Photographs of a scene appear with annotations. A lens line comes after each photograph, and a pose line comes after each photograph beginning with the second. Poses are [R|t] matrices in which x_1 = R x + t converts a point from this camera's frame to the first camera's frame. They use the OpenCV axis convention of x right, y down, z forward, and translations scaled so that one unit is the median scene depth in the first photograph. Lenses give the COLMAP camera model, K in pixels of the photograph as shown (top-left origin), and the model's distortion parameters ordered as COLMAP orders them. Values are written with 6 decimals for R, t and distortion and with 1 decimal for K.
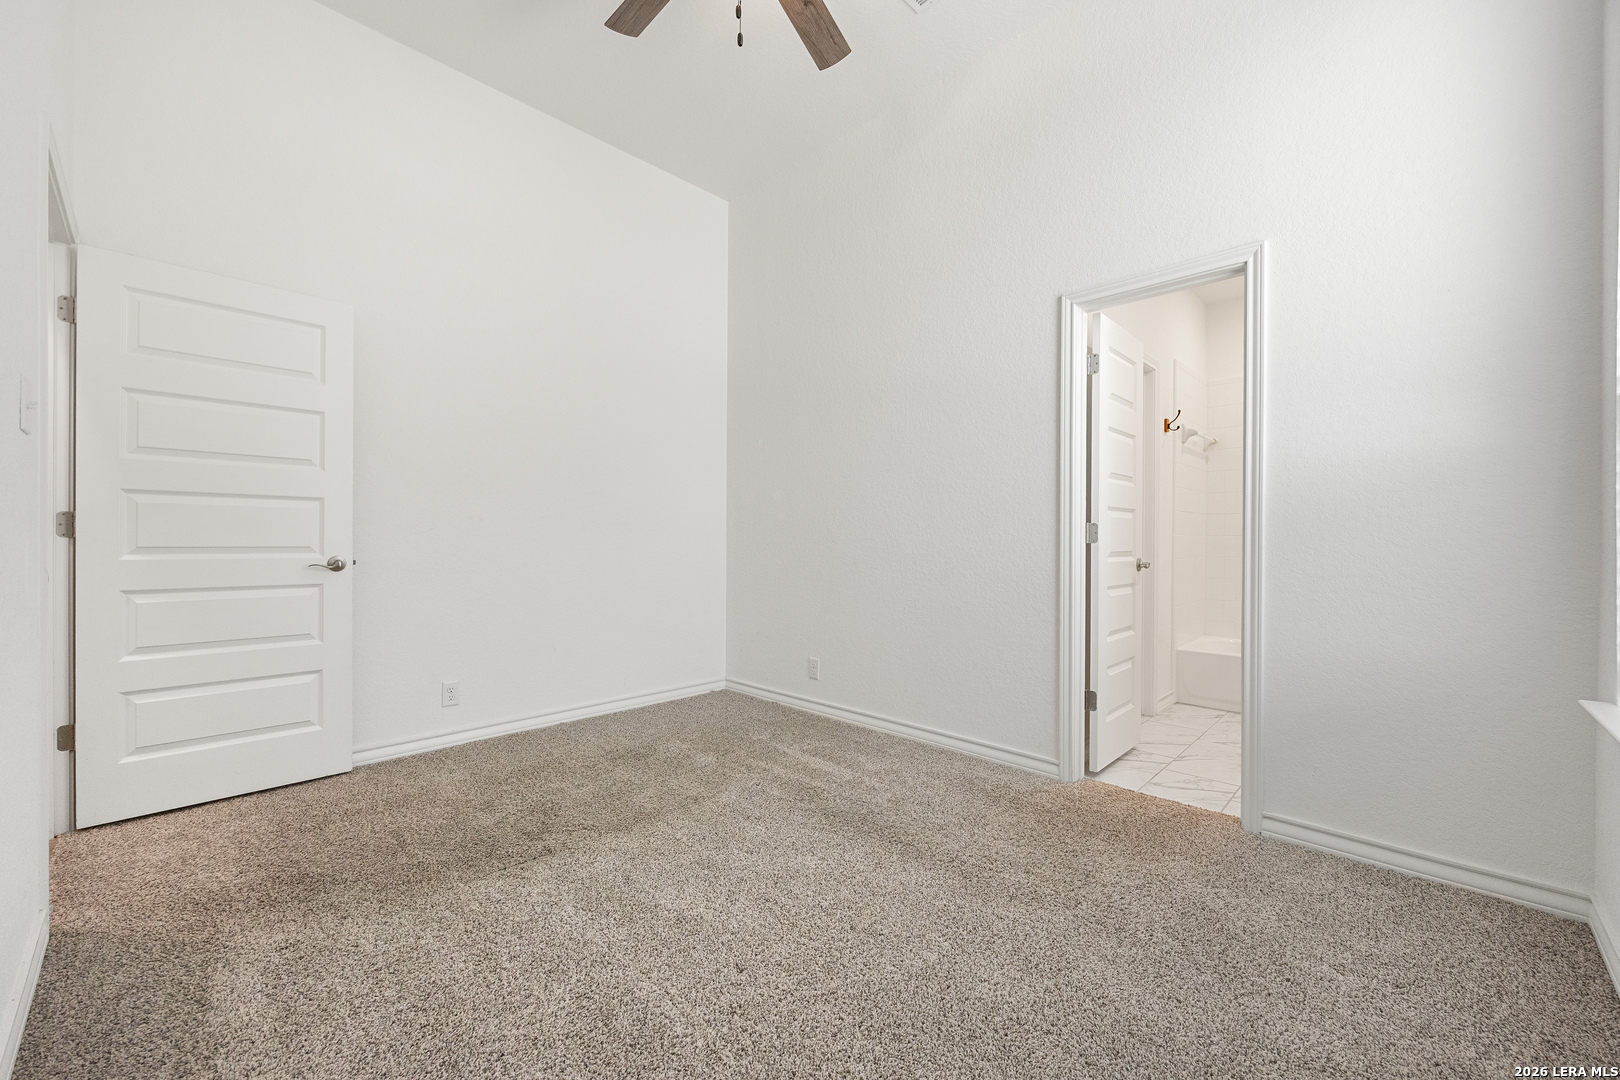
lens RADIAL K [[622.8, 0, 806.9], [0, 622.8, 537.2], [0, 0, 1]] dist [-0.000510, -0.000106]
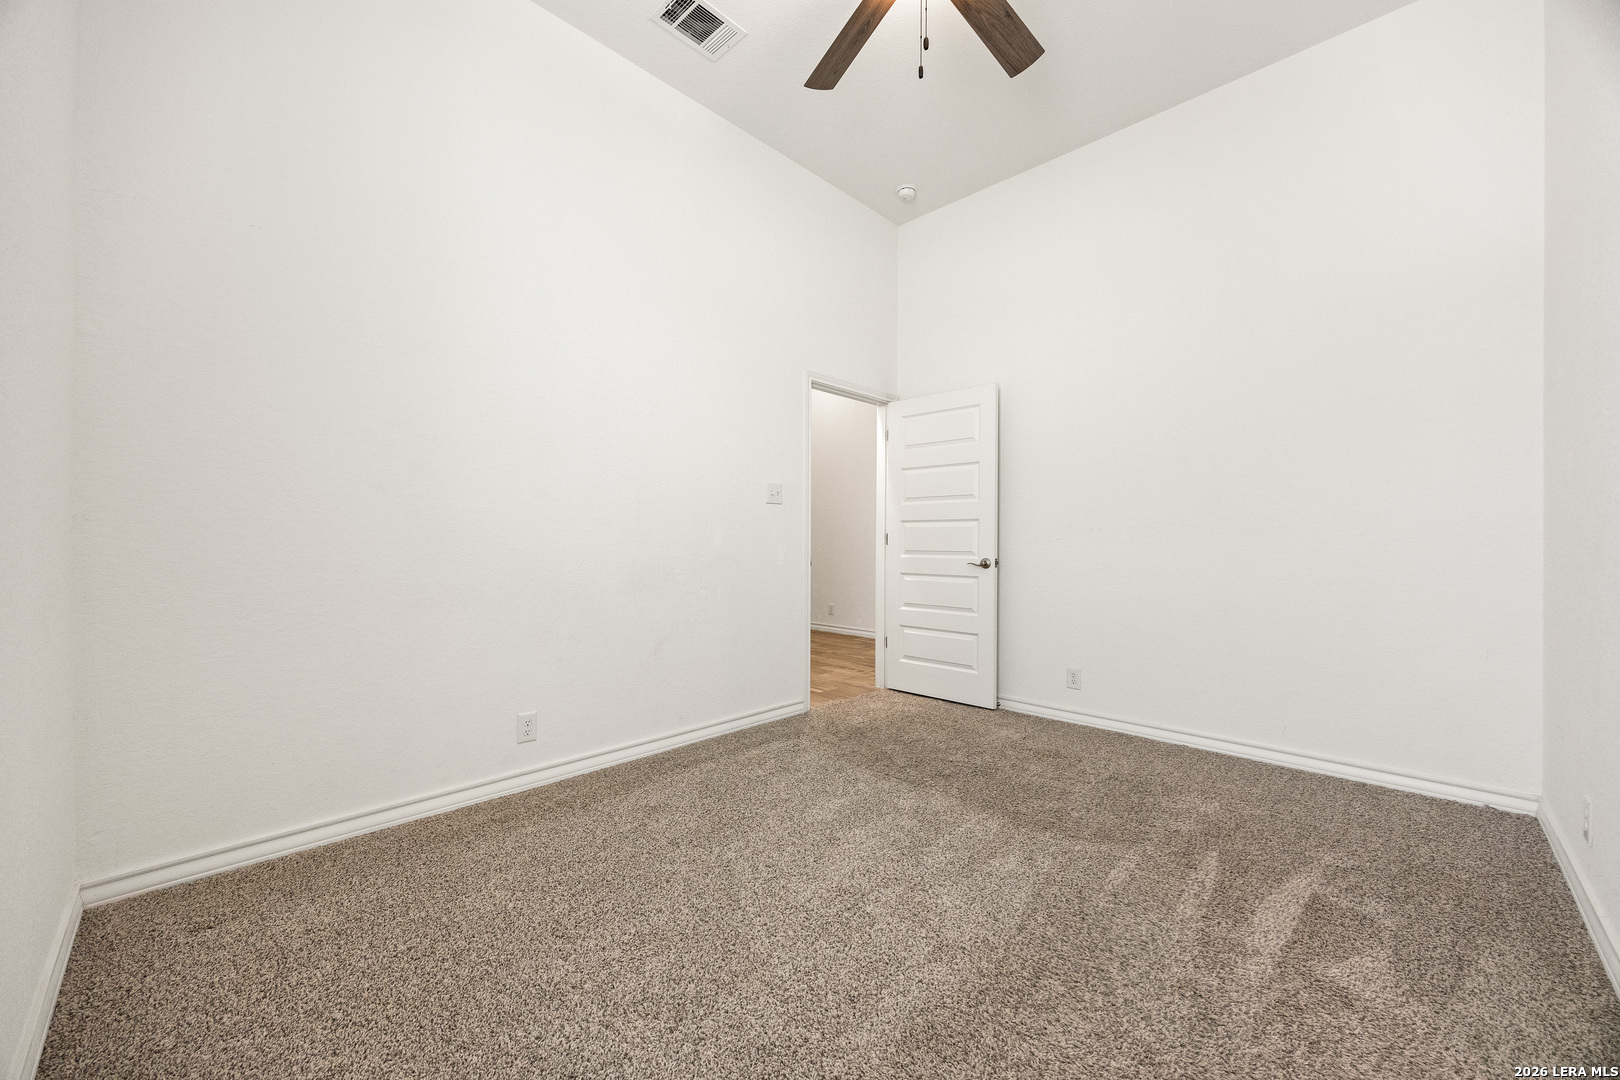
lens RADIAL K [[622.8, 0, 806.9], [0, 622.8, 537.2], [0, 0, 1]] dist [-0.000510, -0.000106]
pose [[0.005052, -0.005462, -0.999972, 0.694352], [0.008824, 0.999946, -0.005417, -0.014079], [0.999948, -0.008797, 0.005100, 0.571275]]
